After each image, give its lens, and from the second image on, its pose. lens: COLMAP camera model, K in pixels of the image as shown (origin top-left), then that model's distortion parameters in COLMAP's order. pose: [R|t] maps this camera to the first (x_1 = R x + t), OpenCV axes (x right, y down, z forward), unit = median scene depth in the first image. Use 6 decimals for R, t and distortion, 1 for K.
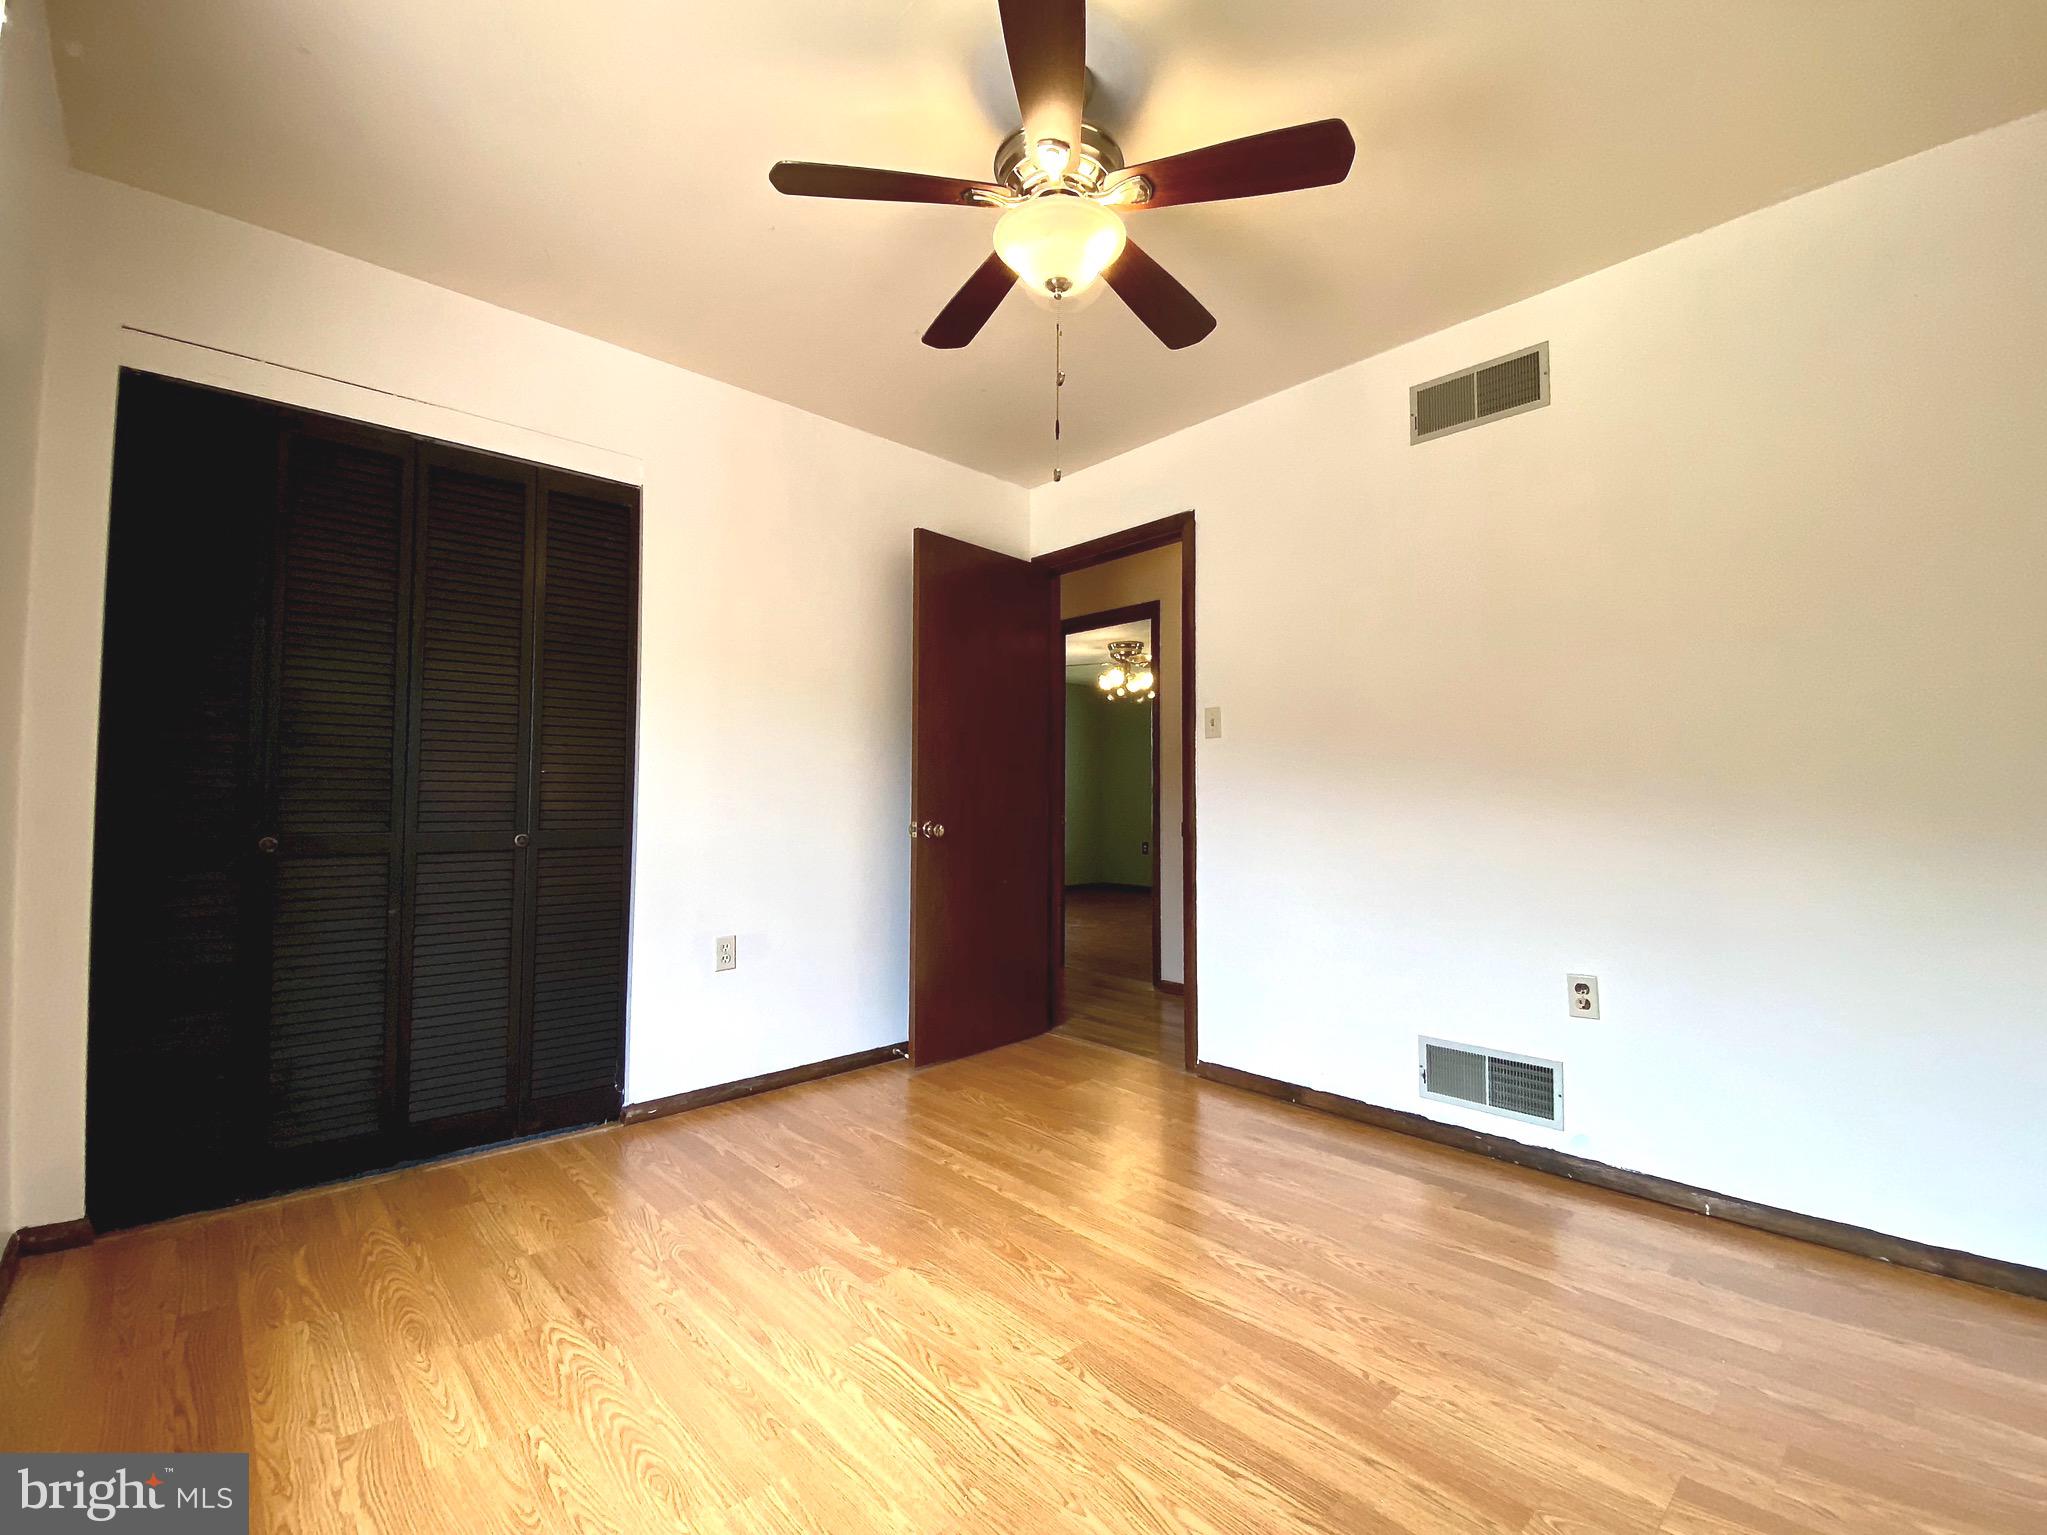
lens RADIAL K [[882.6, 0, 1021.9], [0, 882.6, 759.1], [0, 0, 1]] dist [0.027710, -0.023524]
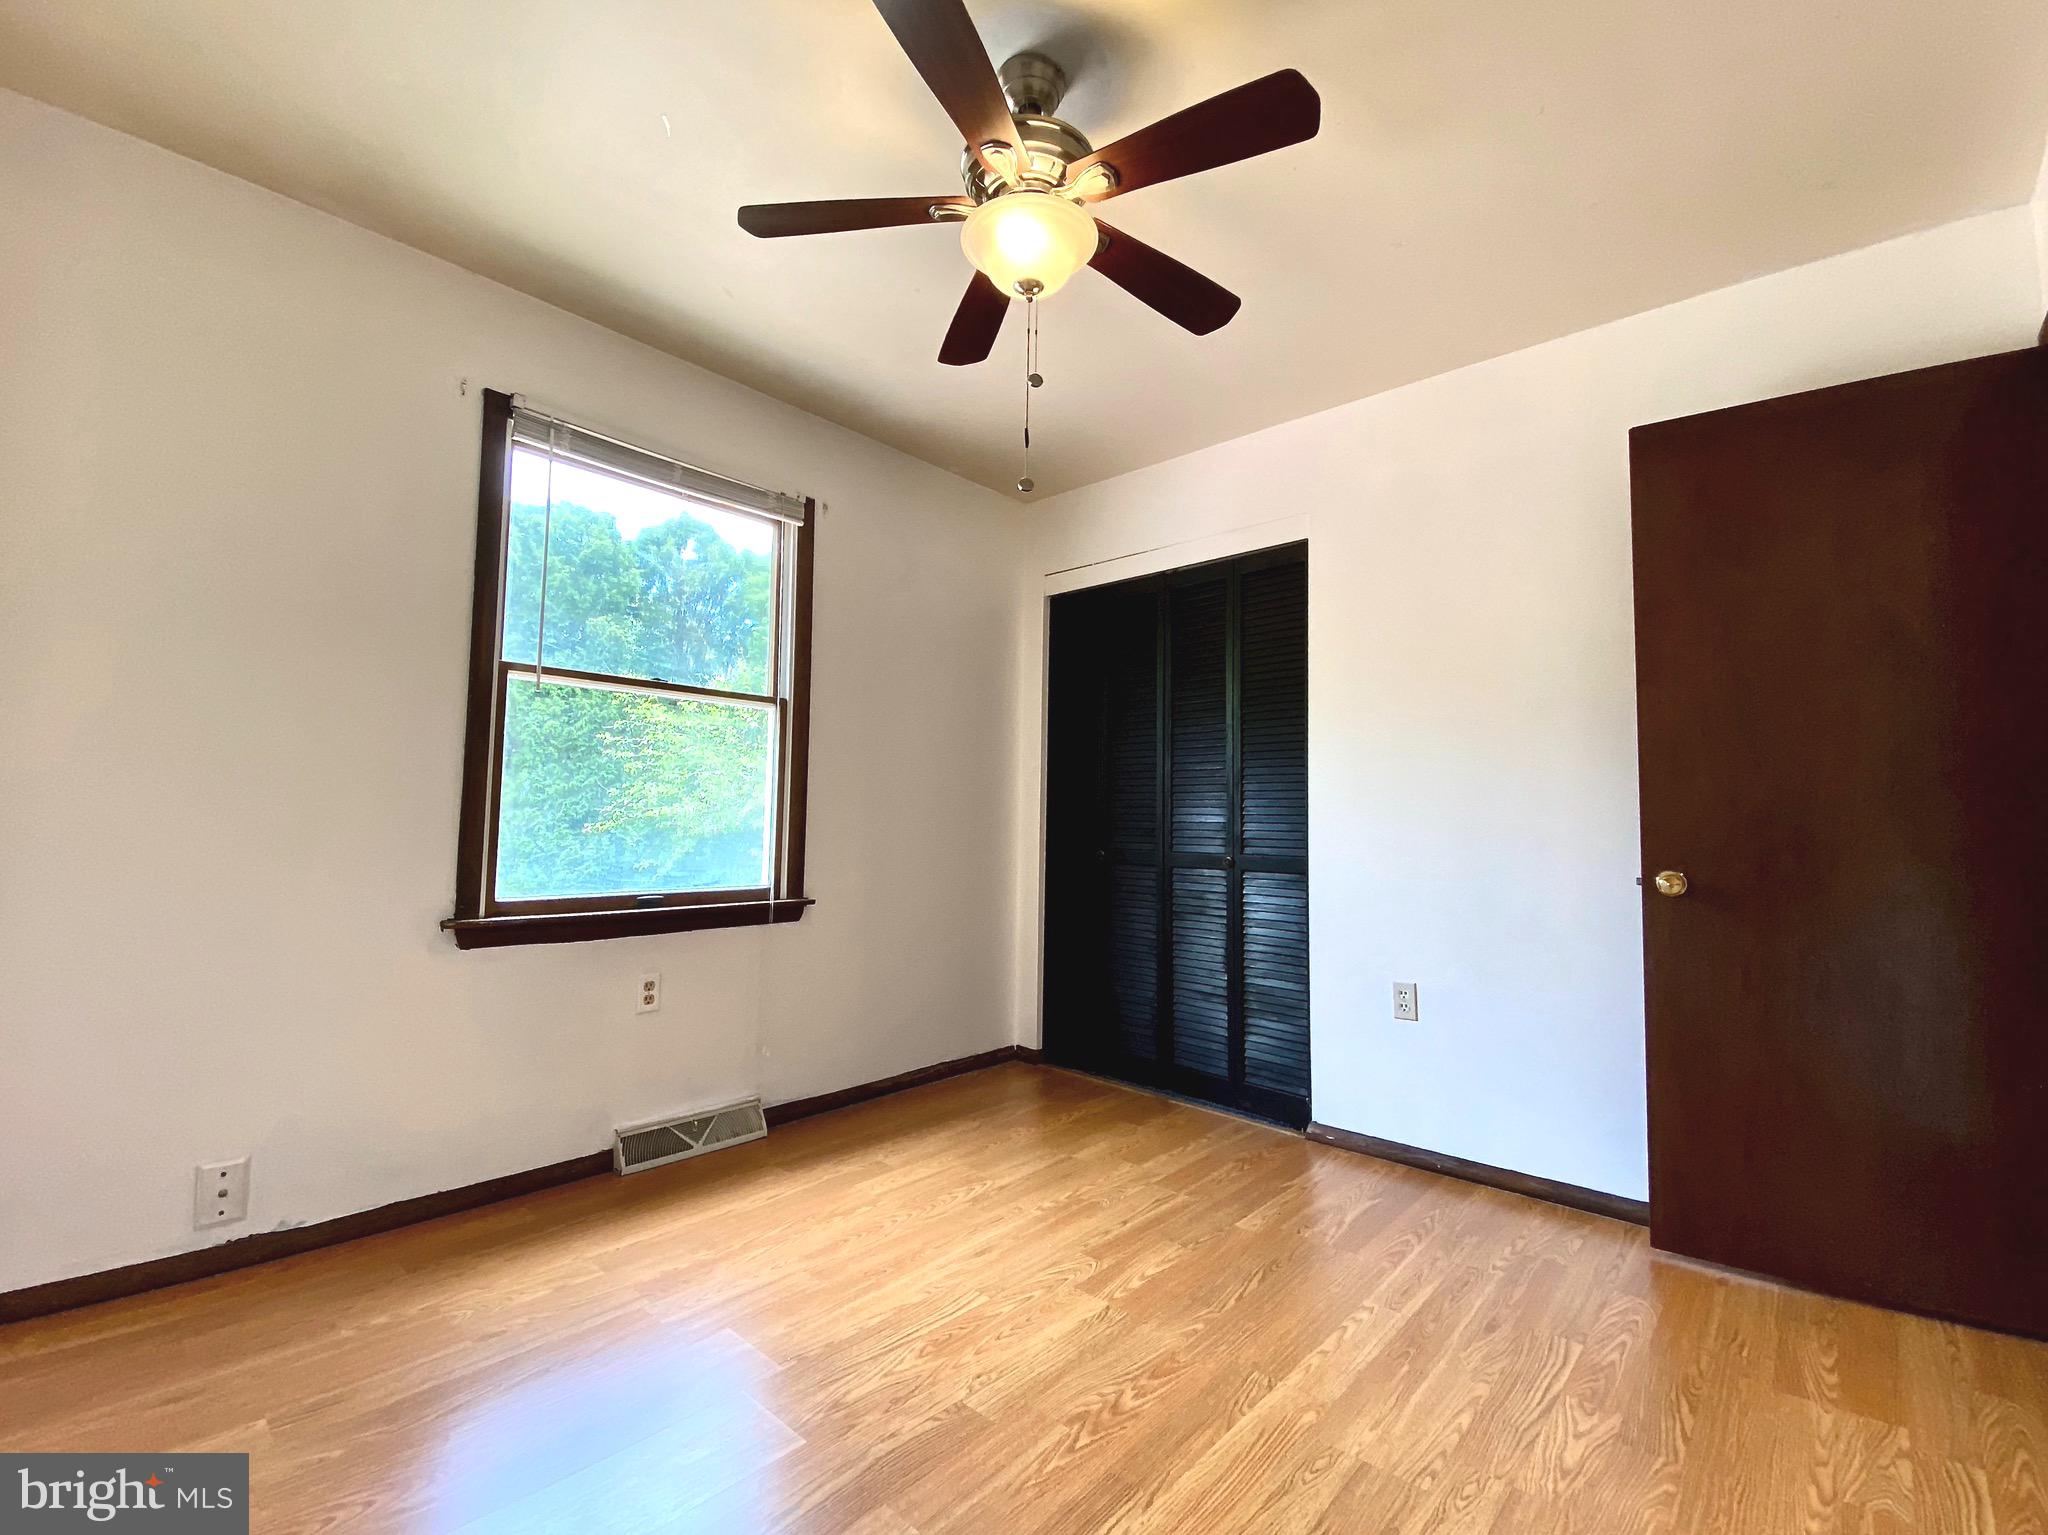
lens RADIAL K [[894.0, 0, 1025.9], [0, 894.0, 743.9], [0, 0, 1]] dist [0.029776, -0.024081]
pose [[0.096193, -0.087605, -0.991500, 0.796097], [0.029286, 0.995937, -0.085156, 0.029814], [0.994932, -0.020845, 0.098367, 0.719730]]
